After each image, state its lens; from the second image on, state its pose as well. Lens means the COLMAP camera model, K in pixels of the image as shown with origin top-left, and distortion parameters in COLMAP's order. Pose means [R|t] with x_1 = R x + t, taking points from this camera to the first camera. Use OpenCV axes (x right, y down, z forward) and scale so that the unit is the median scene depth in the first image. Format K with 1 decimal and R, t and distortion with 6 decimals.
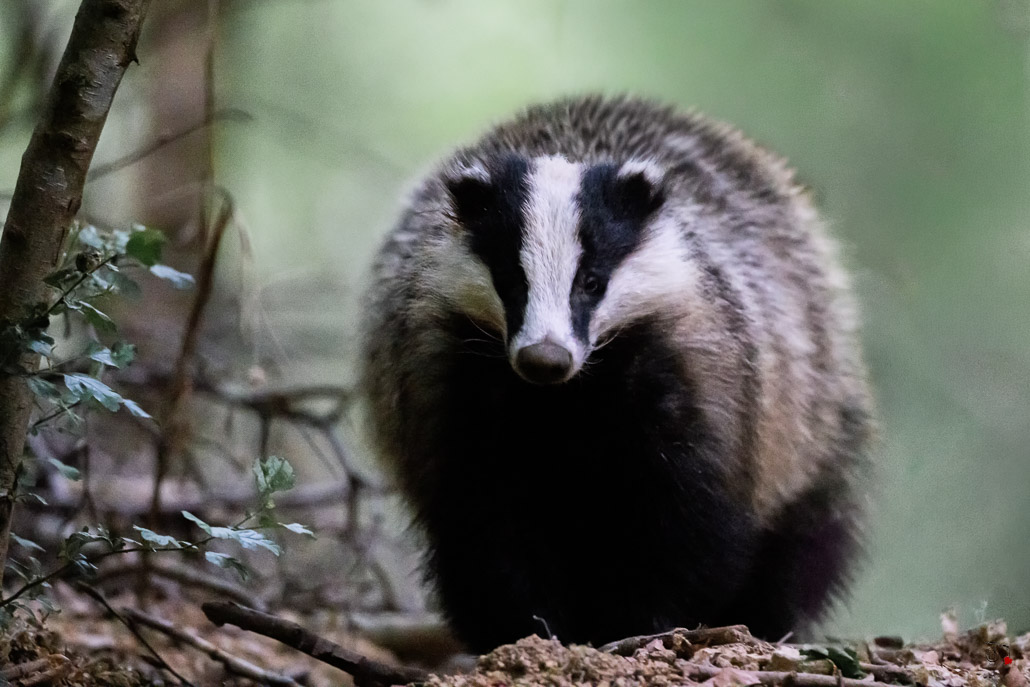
lens RADIAL K [[3886.4, 0, 514.6], [0, 3886.4, 343.4], [0, 0, 1]] dist [-0.231305, 0.000000]
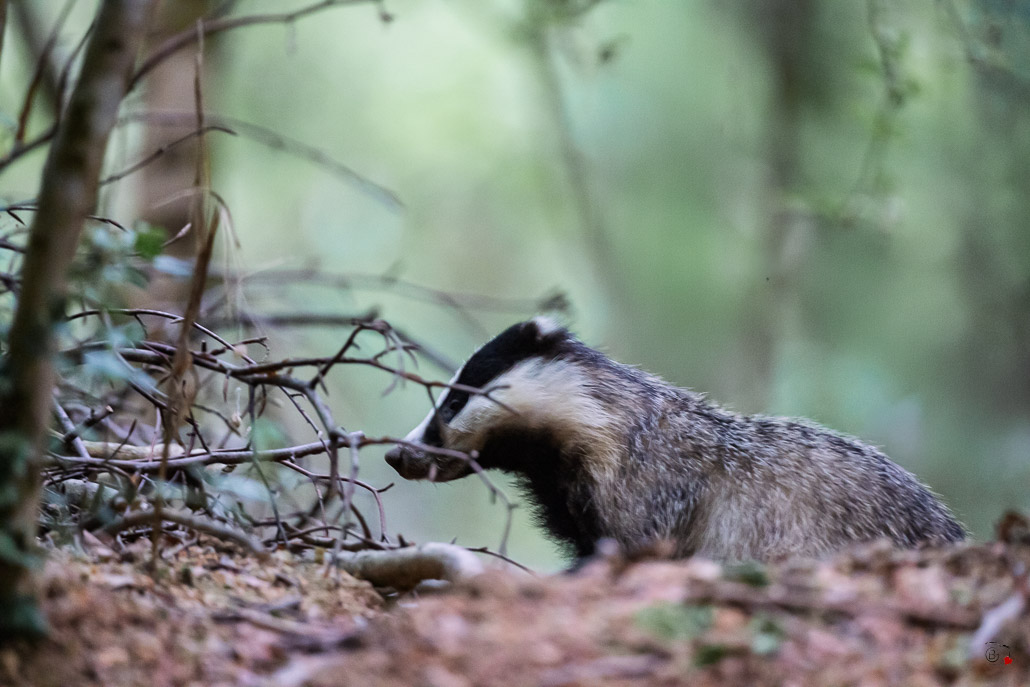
lens RADIAL K [[3886.4, 0, 515.2], [0, 3886.4, 343.6], [0, 0, 1]] dist [-0.231305, 0.000000]
pose [[0.999432, -0.033634, -0.002170, 0.017196], [0.033655, 0.999379, 0.010393, -0.003045], [0.001819, -0.010460, 0.999944, -0.174549]]
